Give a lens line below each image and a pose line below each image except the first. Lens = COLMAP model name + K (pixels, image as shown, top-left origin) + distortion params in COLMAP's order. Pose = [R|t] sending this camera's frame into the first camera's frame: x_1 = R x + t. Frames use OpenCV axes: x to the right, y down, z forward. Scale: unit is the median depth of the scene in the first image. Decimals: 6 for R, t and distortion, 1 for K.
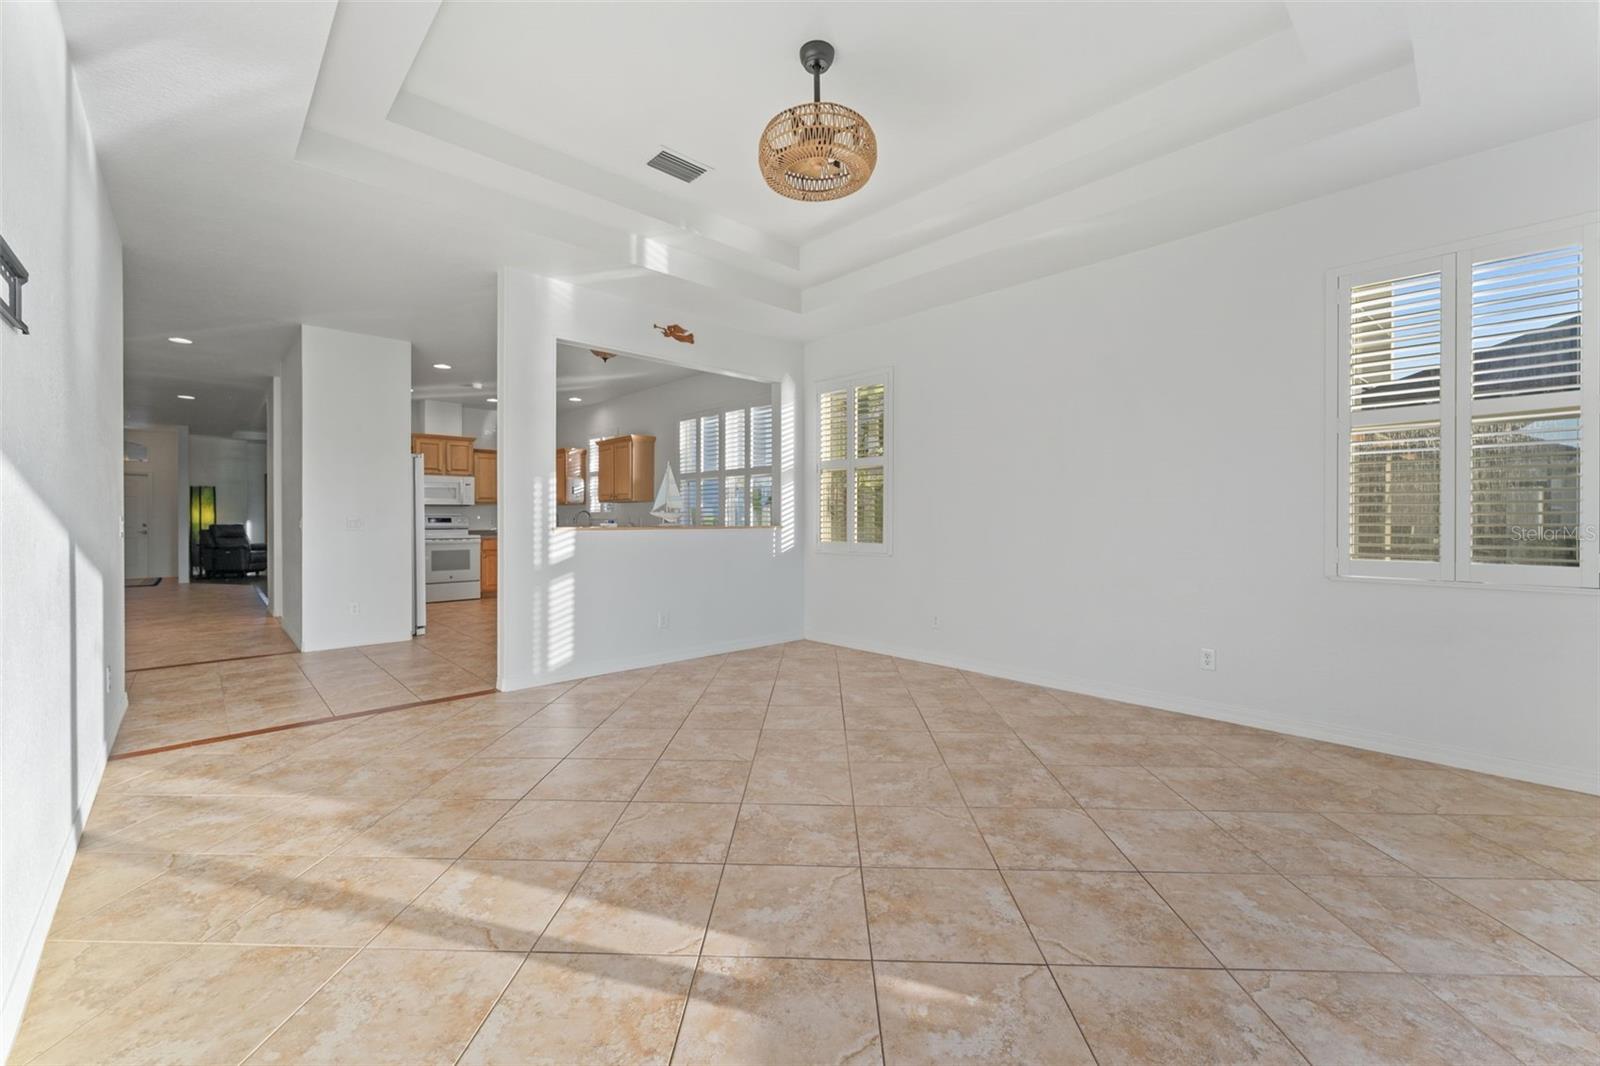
lens RADIAL K [[649.9, 0, 799.1], [0, 649.9, 526.8], [0, 0, 1]] dist [0.001337, 0.000186]
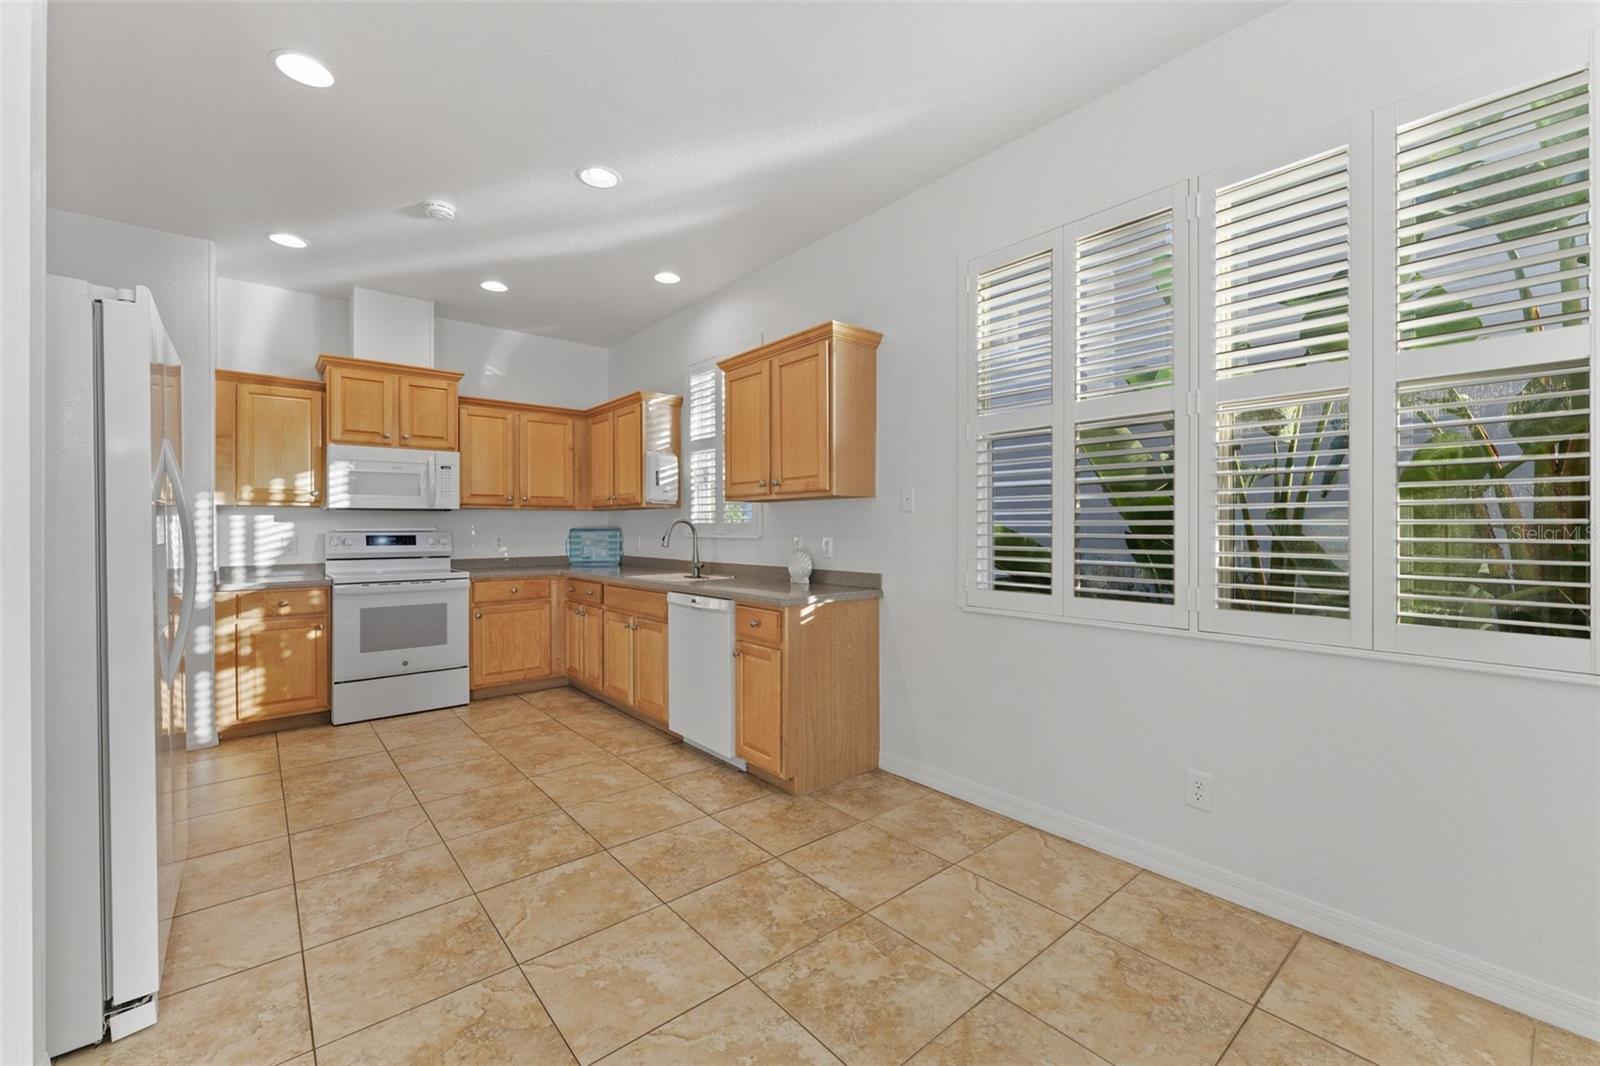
lens RADIAL K [[649.9, 0, 799.1], [0, 649.9, 526.8], [0, 0, 1]] dist [0.001337, 0.000186]
pose [[0.998615, -0.004185, -0.052445, -0.358383], [0.003535, 0.999916, -0.012486, -0.022007], [0.052492, 0.012283, 0.998546, 0.860591]]
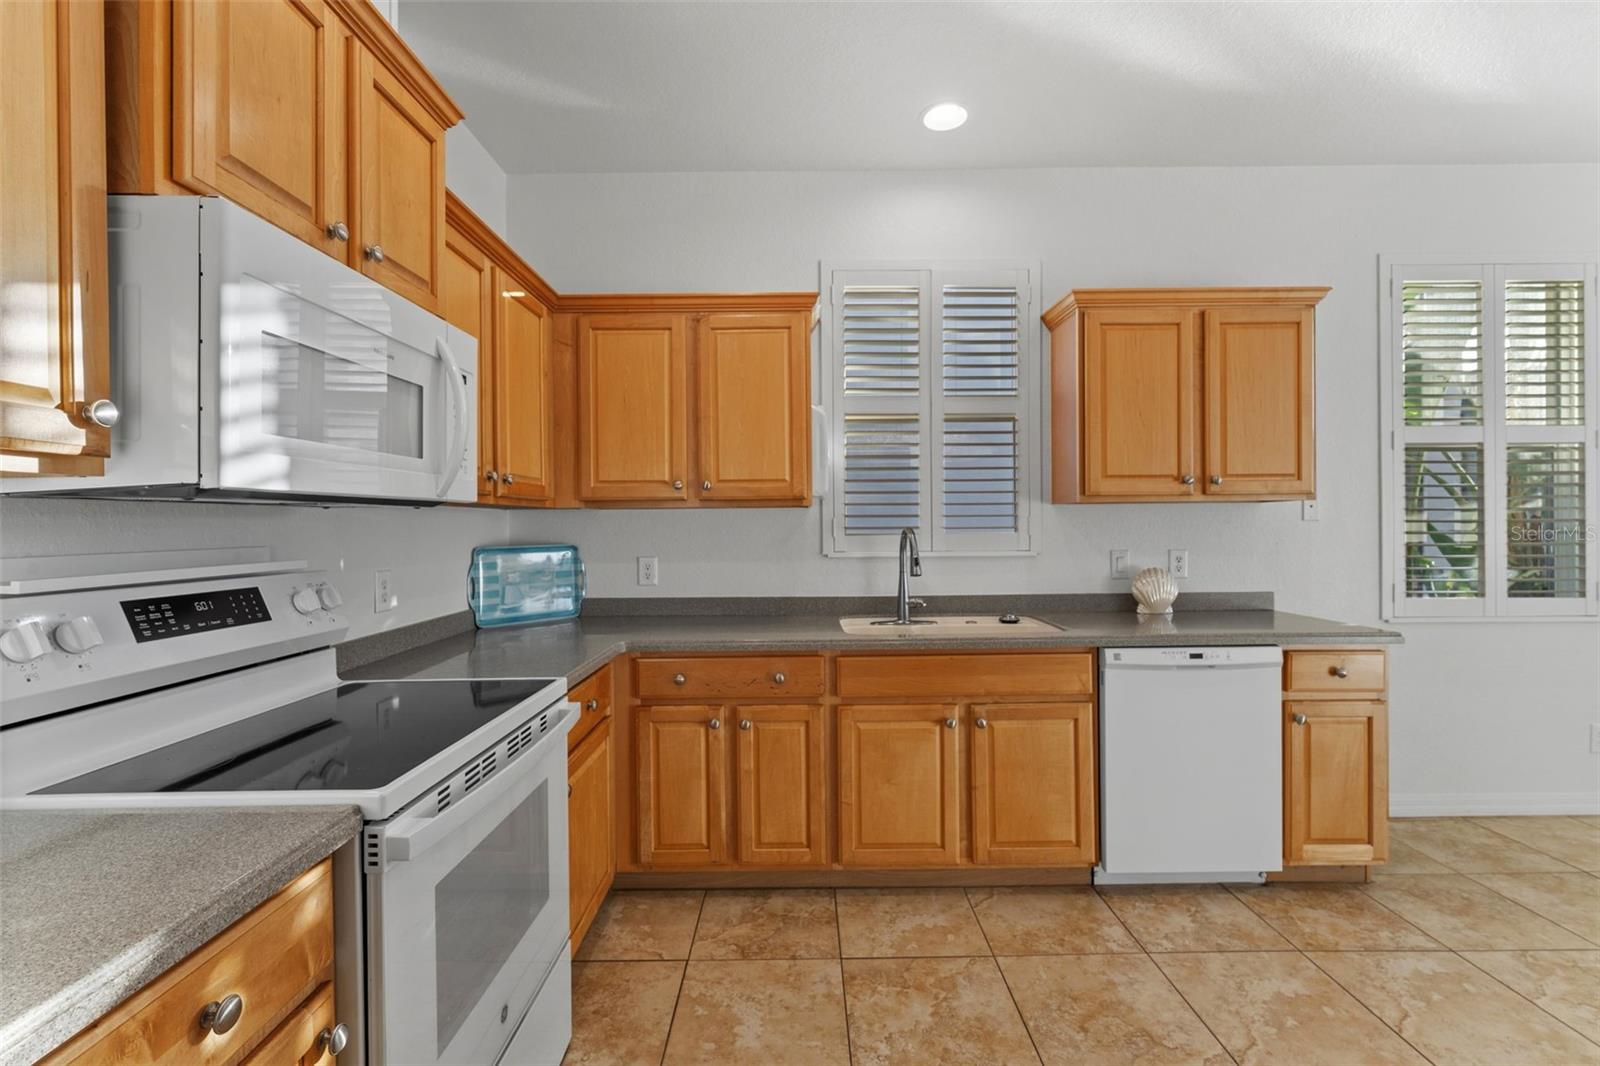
lens RADIAL K [[696.4, 0, 800.0], [0, 696.4, 533.0], [0, 0, 1]] dist [0.003213, 0.000405]
pose [[0.680757, -0.014567, 0.732365, -0.943252], [0.018967, 0.999818, 0.002255, -0.040202], [-0.732264, 0.012356, 0.680909, 1.335305]]
